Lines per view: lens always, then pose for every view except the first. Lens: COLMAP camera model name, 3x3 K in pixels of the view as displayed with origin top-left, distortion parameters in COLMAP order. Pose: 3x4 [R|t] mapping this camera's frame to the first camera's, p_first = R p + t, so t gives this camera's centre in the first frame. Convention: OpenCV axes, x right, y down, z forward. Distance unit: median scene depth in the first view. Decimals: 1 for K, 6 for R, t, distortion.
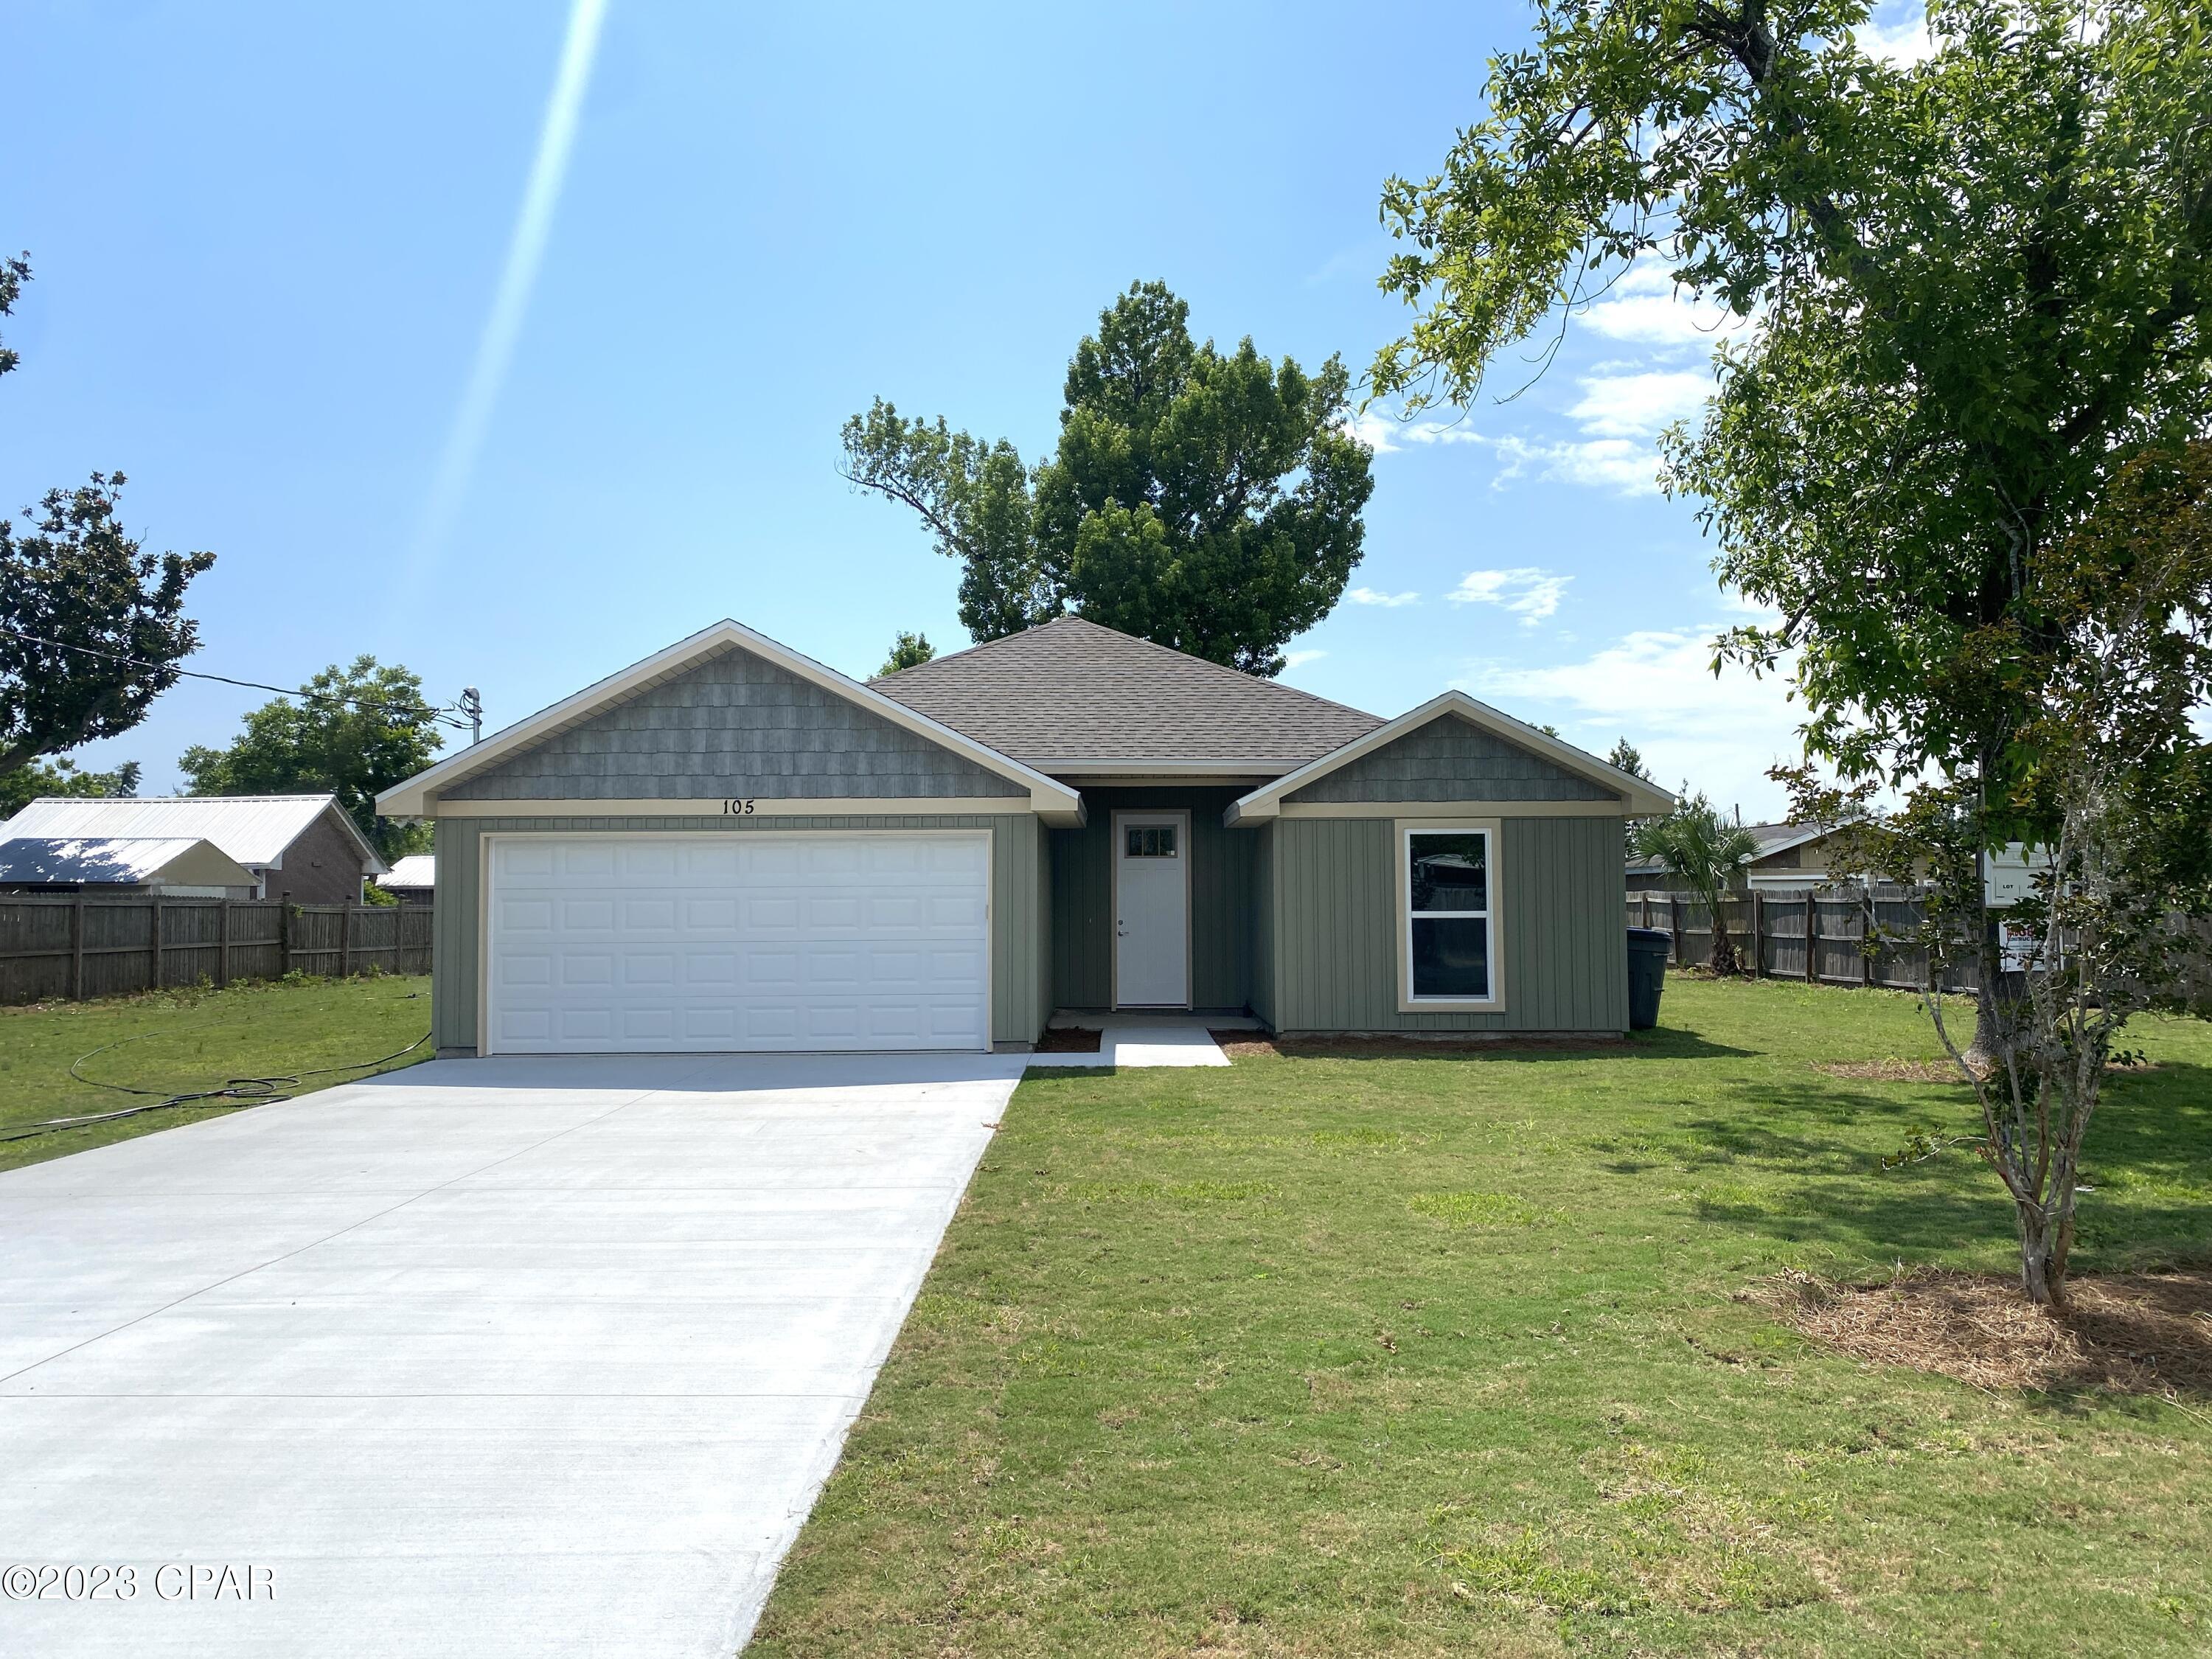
lens RADIAL K [[1658.5, 0, 1103.0], [0, 1658.5, 792.6], [0, 0, 1]] dist [0.105285, -0.261536]
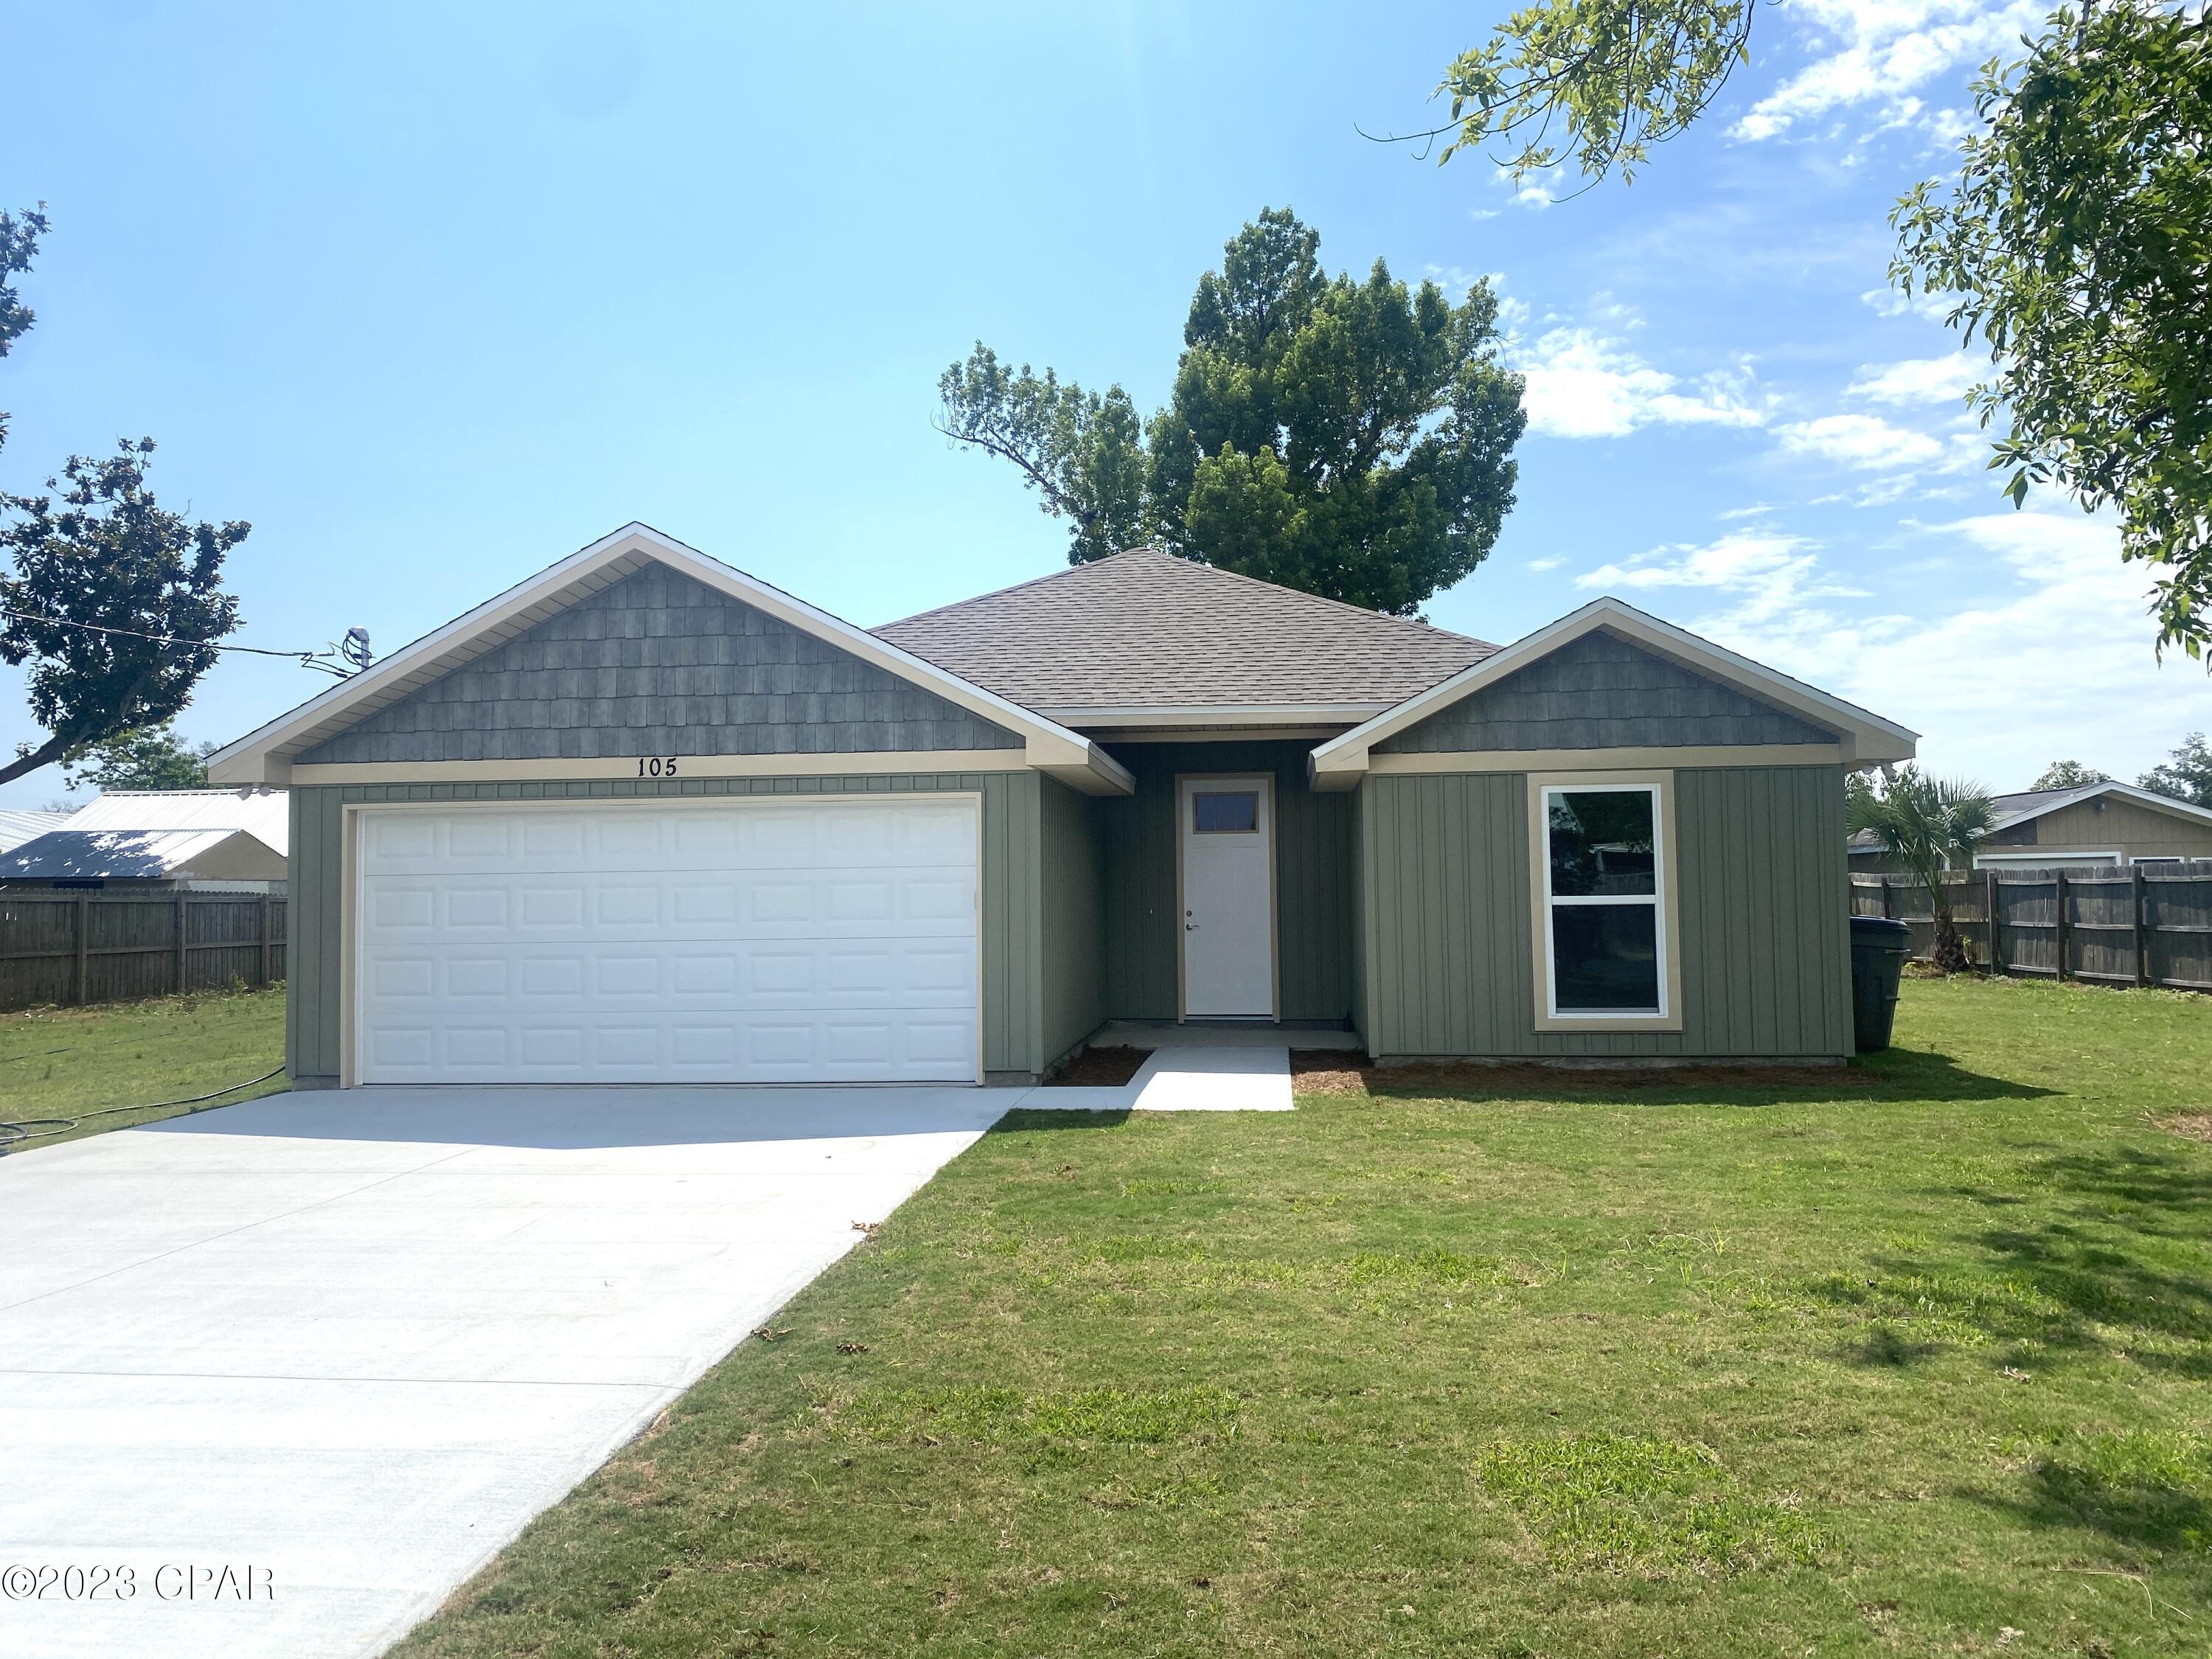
lens RADIAL K [[1658.5, 0, 1103.0], [0, 1658.5, 792.6], [0, 0, 1]] dist [0.105285, -0.261536]
pose [[0.995065, -0.013213, -0.098347, 0.040018], [0.013686, 0.999898, 0.004136, 0.012724], [0.098282, -0.005461, 0.995144, 0.158004]]
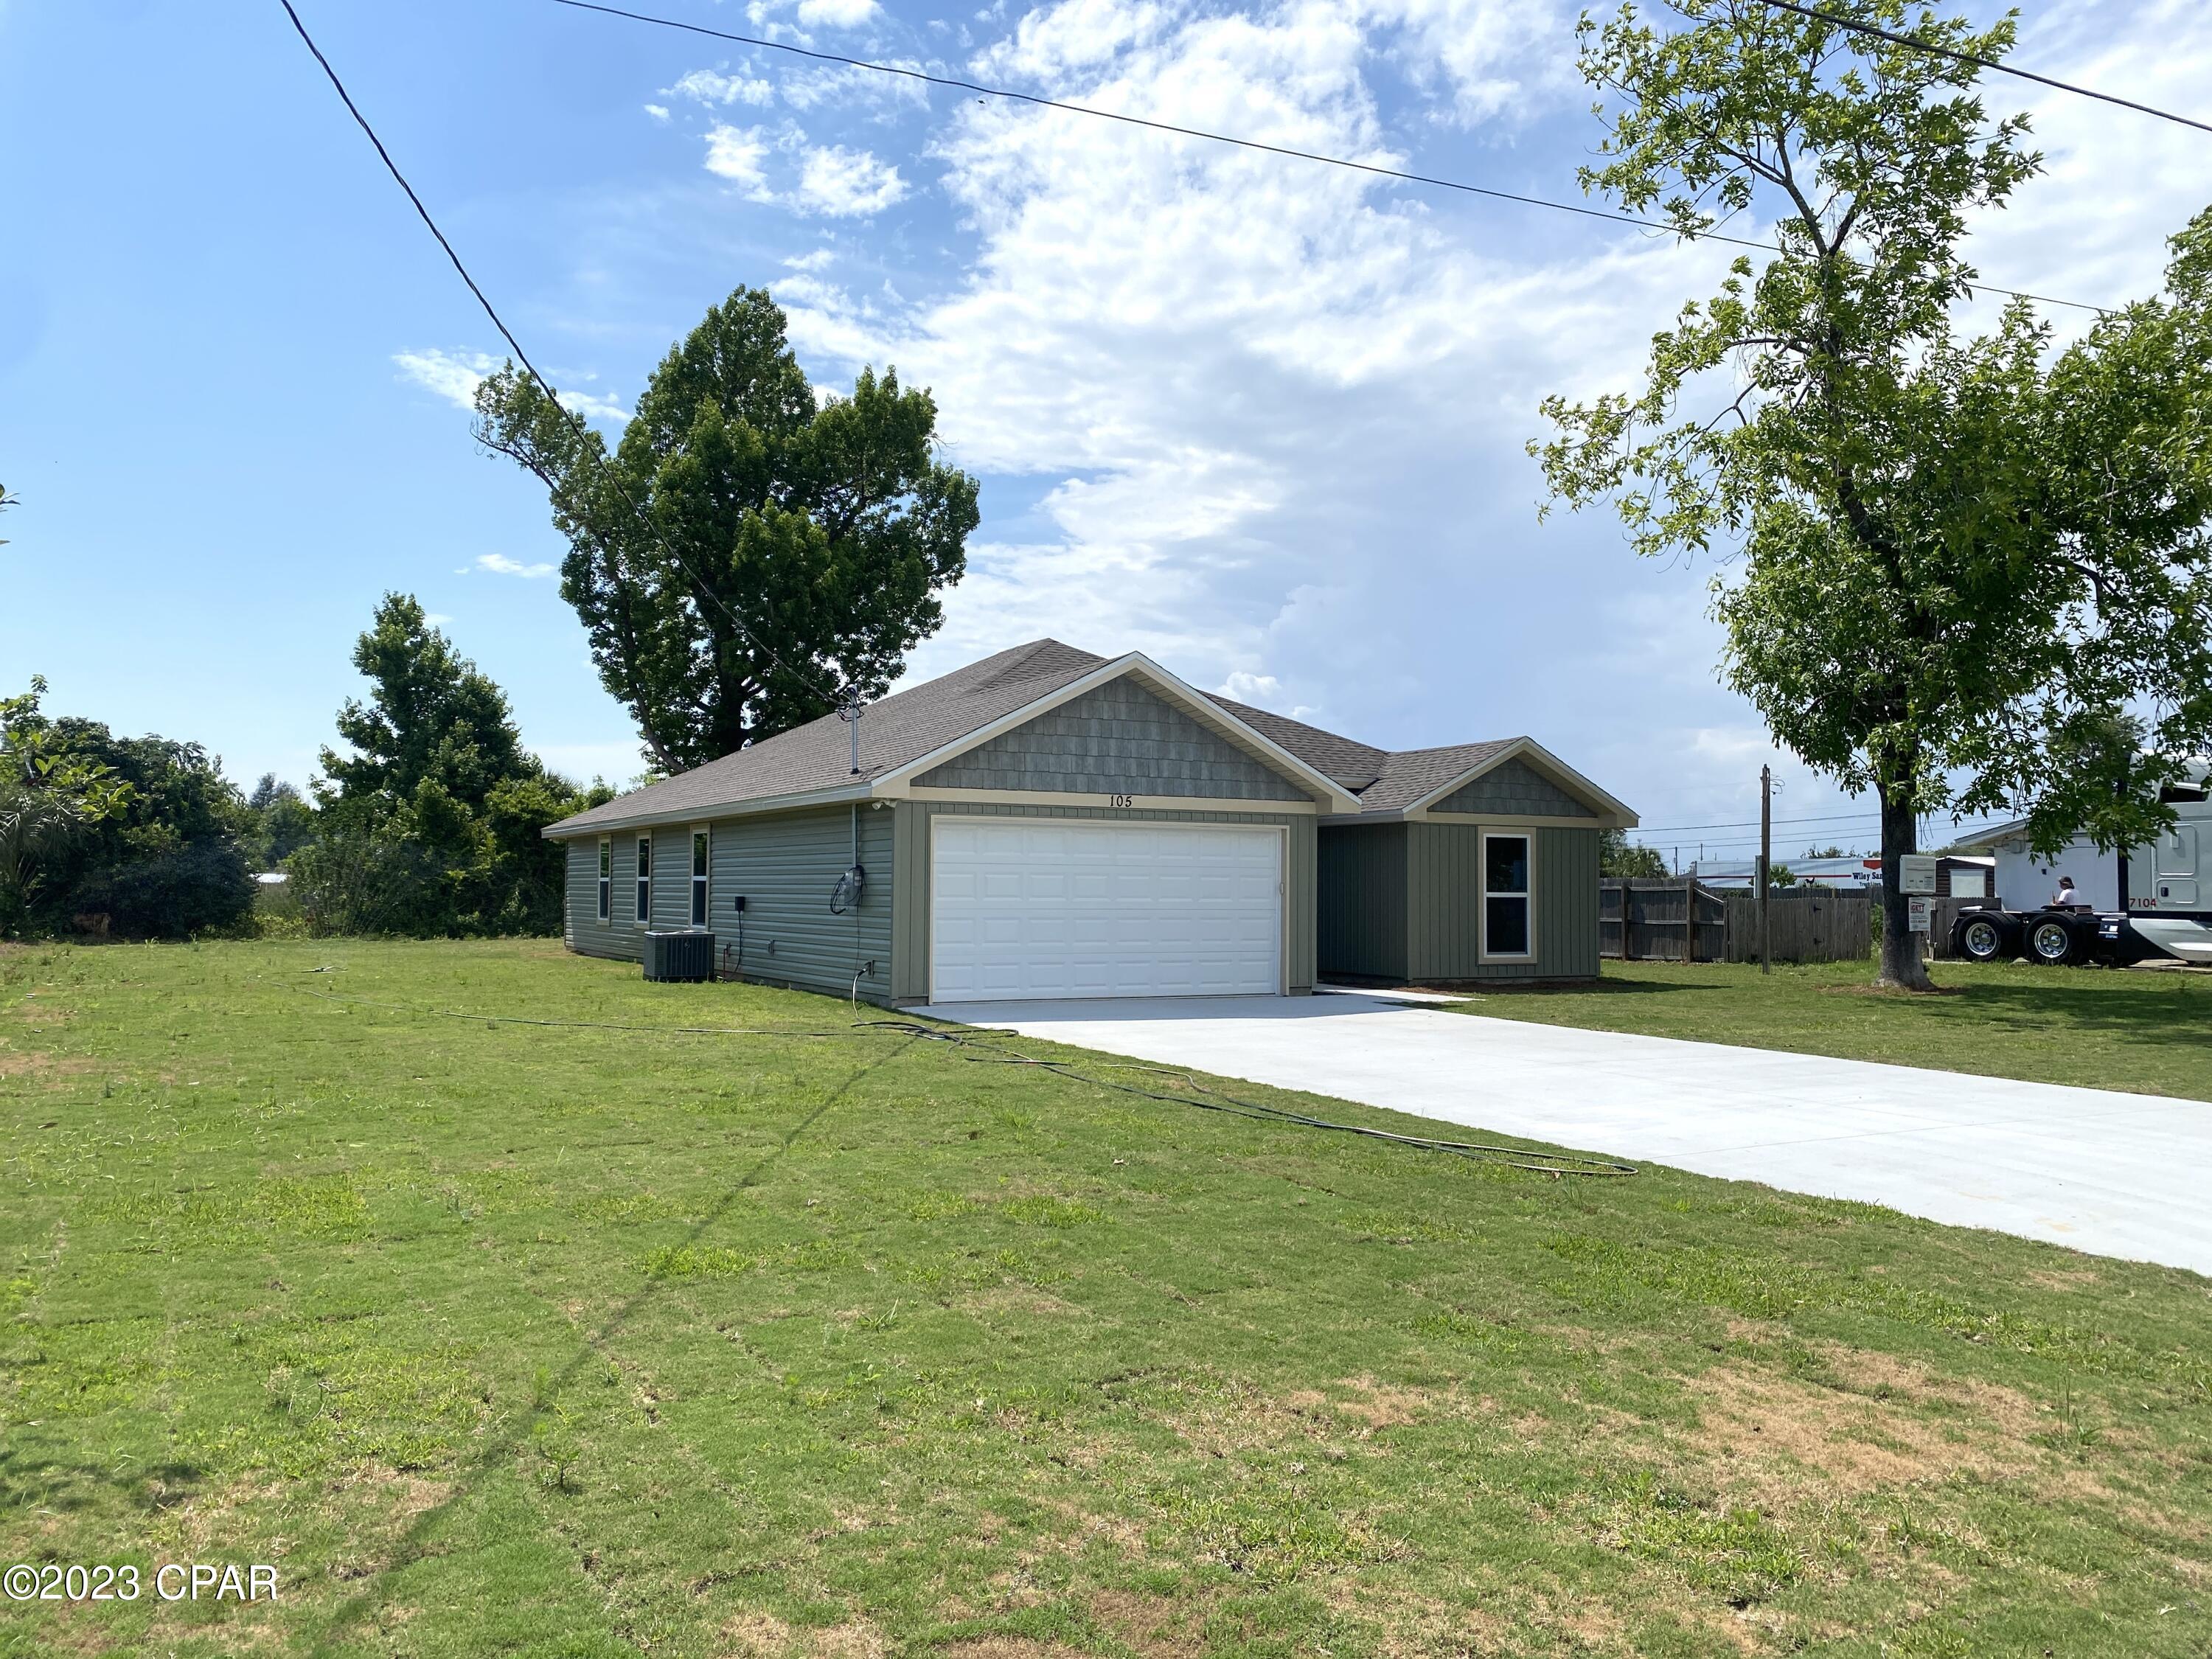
lens RADIAL K [[1658.5, 0, 1103.0], [0, 1658.5, 792.6], [0, 0, 1]] dist [0.105285, -0.261536]
pose [[0.873981, 0.040514, 0.484268, -0.525457], [-0.044540, 0.999002, -0.003192, 0.004259], [-0.483914, -0.018780, 0.874914, -0.046578]]
